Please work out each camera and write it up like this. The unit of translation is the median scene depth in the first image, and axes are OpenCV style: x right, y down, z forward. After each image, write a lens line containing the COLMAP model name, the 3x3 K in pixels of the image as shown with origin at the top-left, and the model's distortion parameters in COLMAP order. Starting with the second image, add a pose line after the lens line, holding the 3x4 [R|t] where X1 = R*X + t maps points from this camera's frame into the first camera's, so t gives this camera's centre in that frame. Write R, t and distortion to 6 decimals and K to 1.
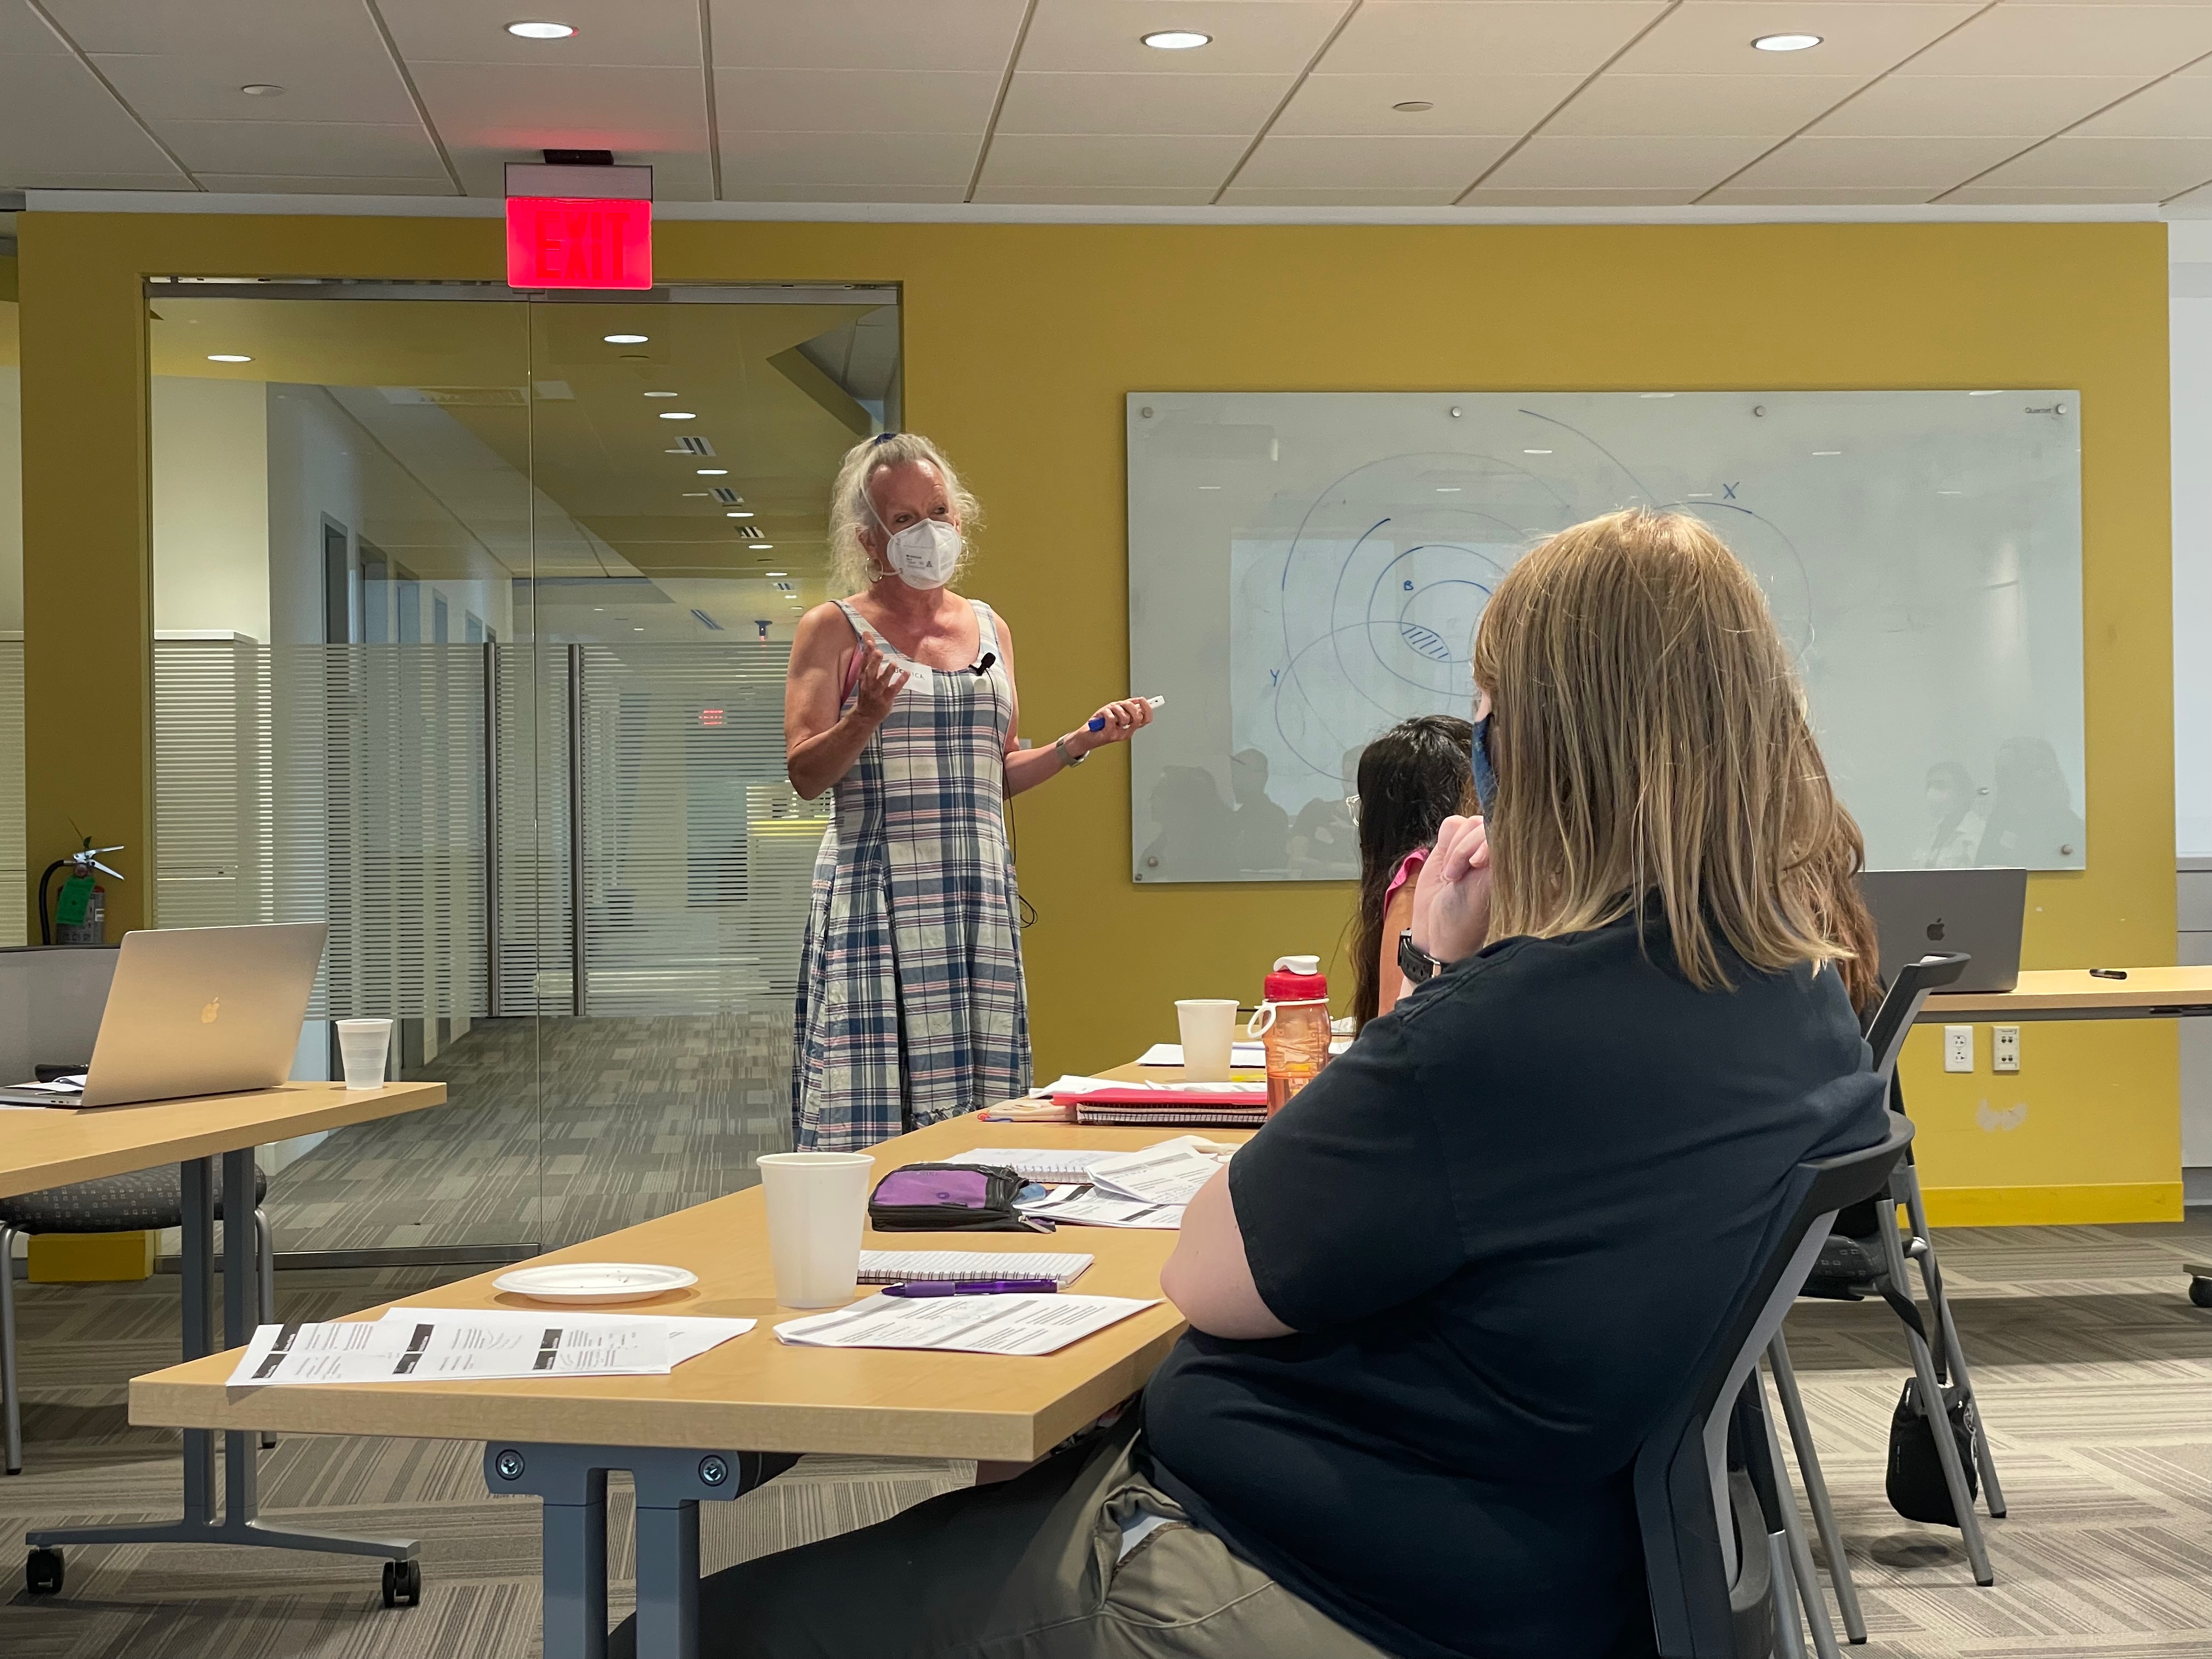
lens RADIAL K [[3307.8, 0, 1145.5], [0, 3307.8, 796.8], [0, 0, 1]] dist [0.164766, -0.391196]
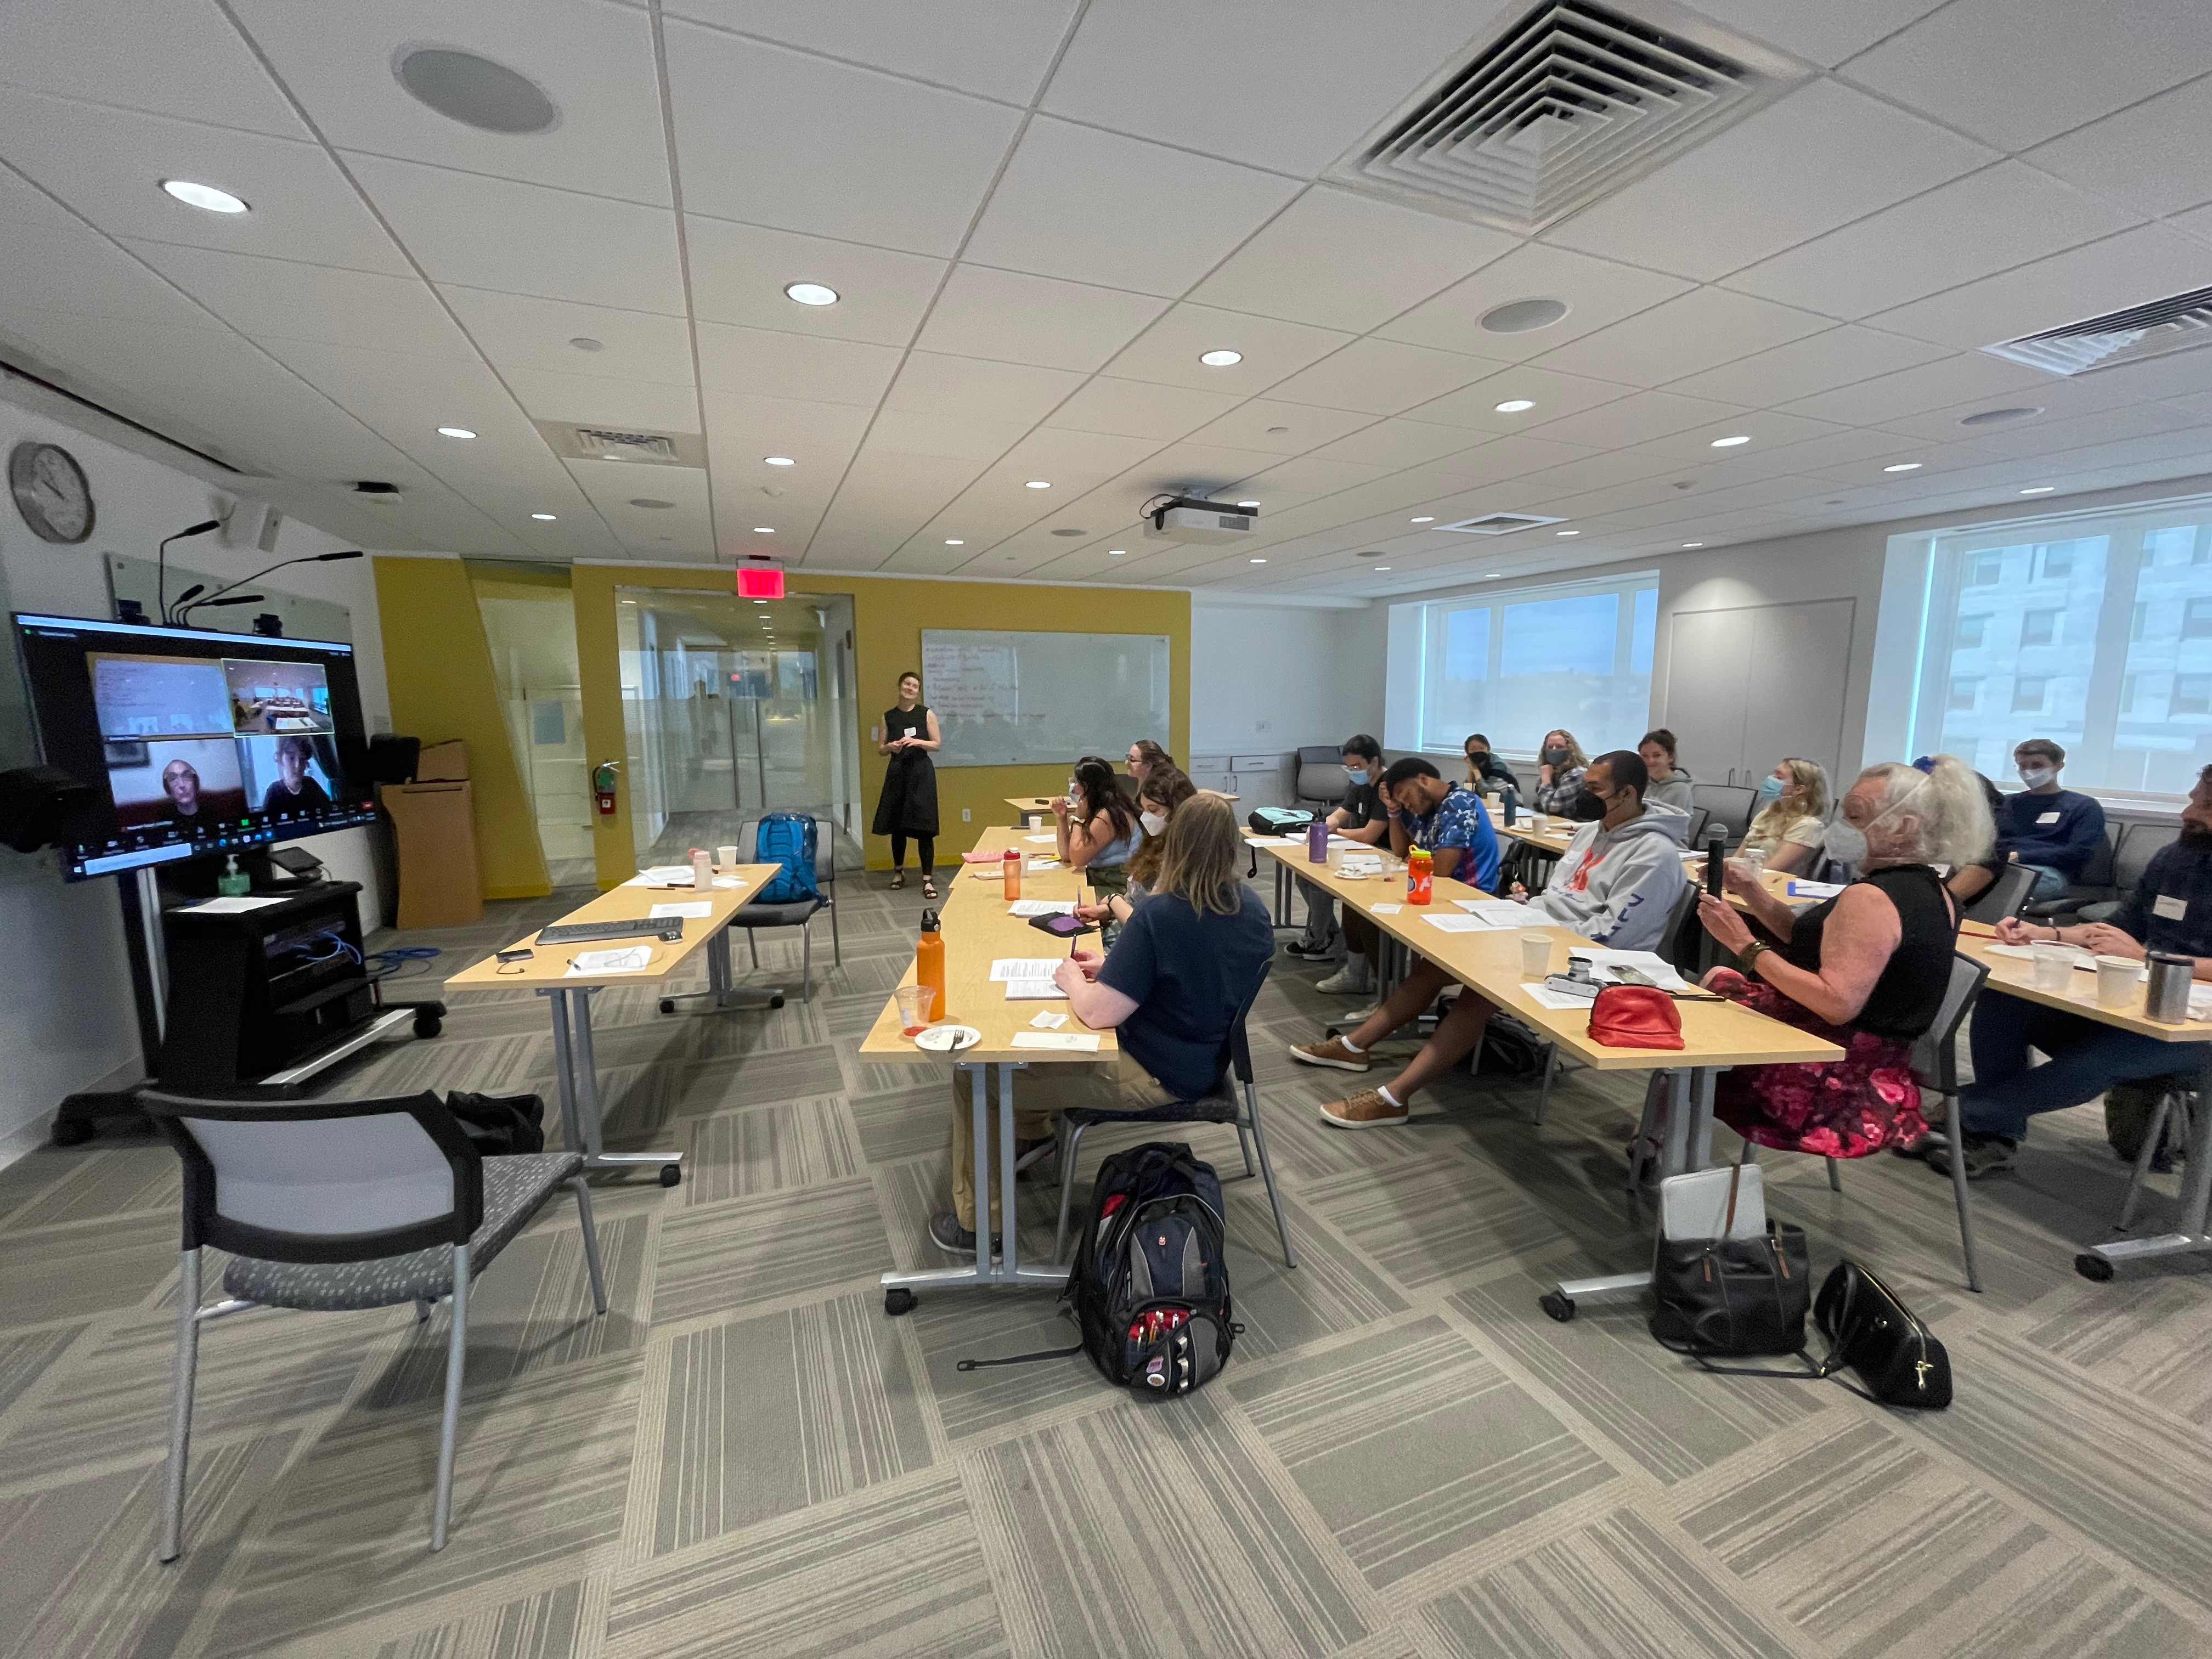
lens RADIAL K [[890.8, 0, 1107.2], [0, 890.8, 818.9], [0, 0, 1]] dist [-0.000953, 0.000579]
pose [[0.961249, -0.027793, 0.274278, -0.081869], [-0.011587, 0.989953, 0.140922, -0.058202], [-0.275439, -0.138639, 0.951269, 0.014714]]
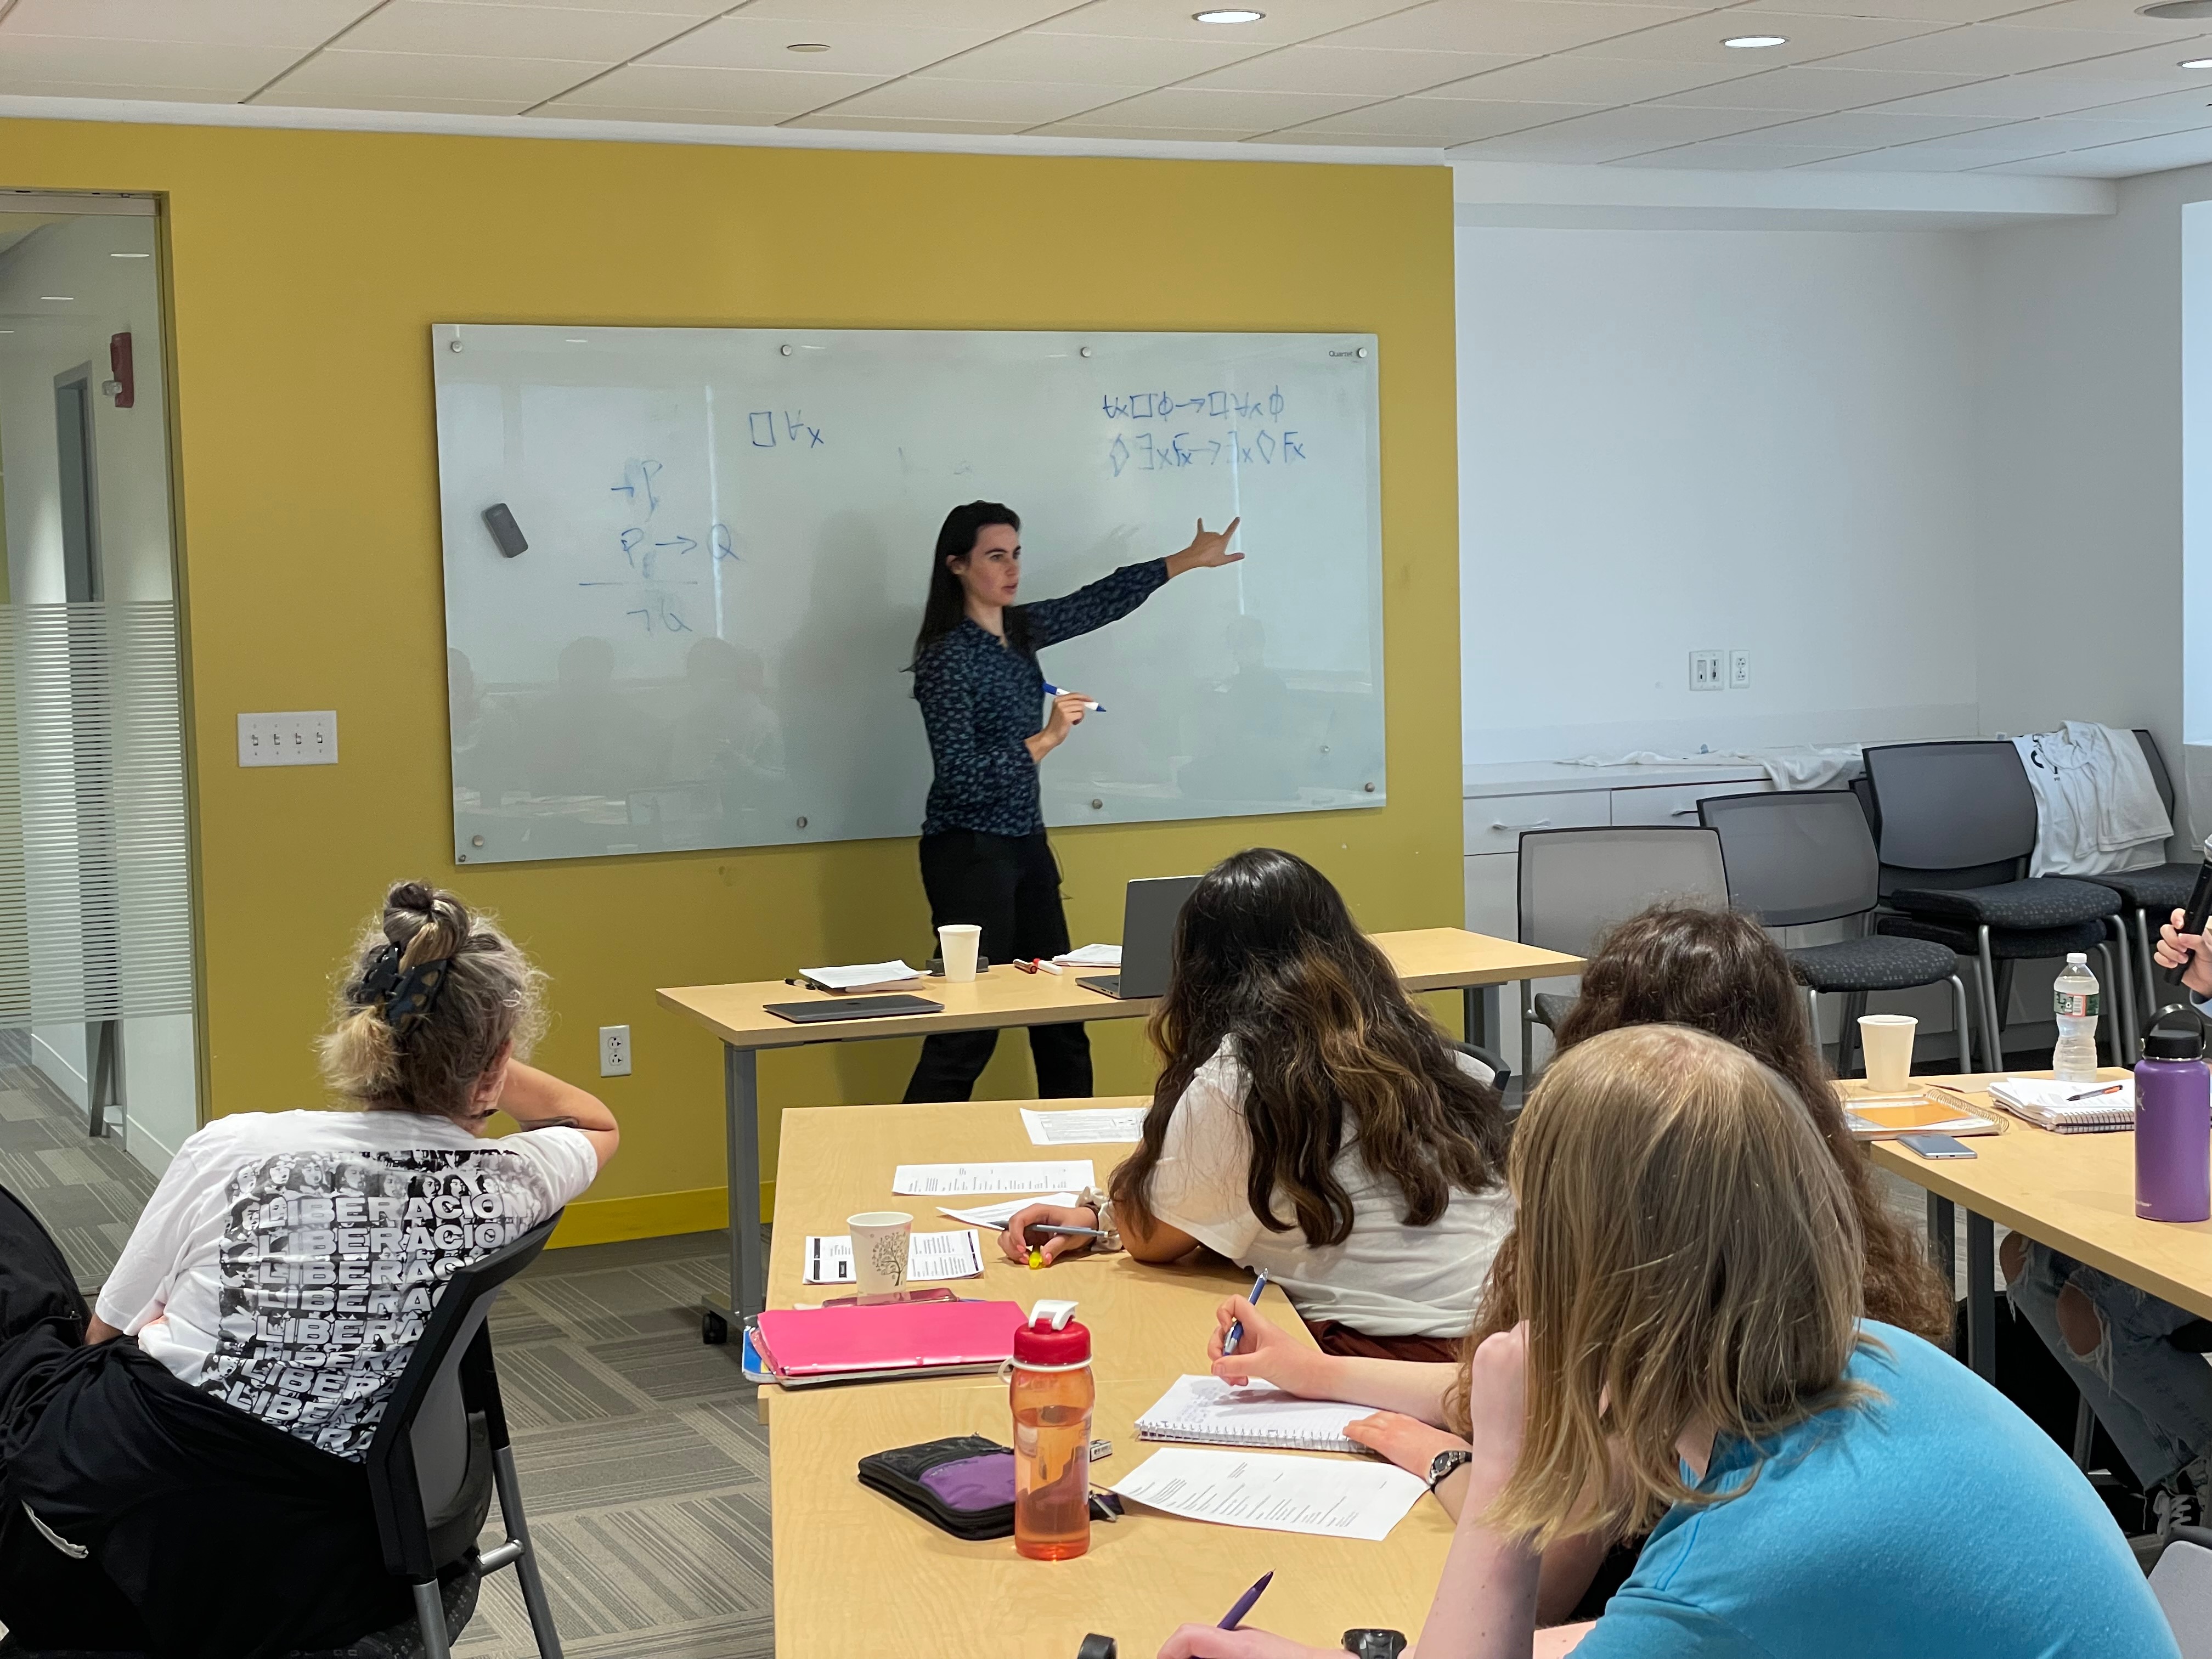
lens RADIAL K [[3307.8, 0, 1145.5], [0, 3307.8, 796.8], [0, 0, 1]] dist [0.164766, -0.391196]
pose [[0.945570, -0.032077, 0.323835, -0.121935], [0.008363, 0.997197, 0.074355, -0.060591], [-0.325312, -0.067599, 0.943187, 0.073832]]
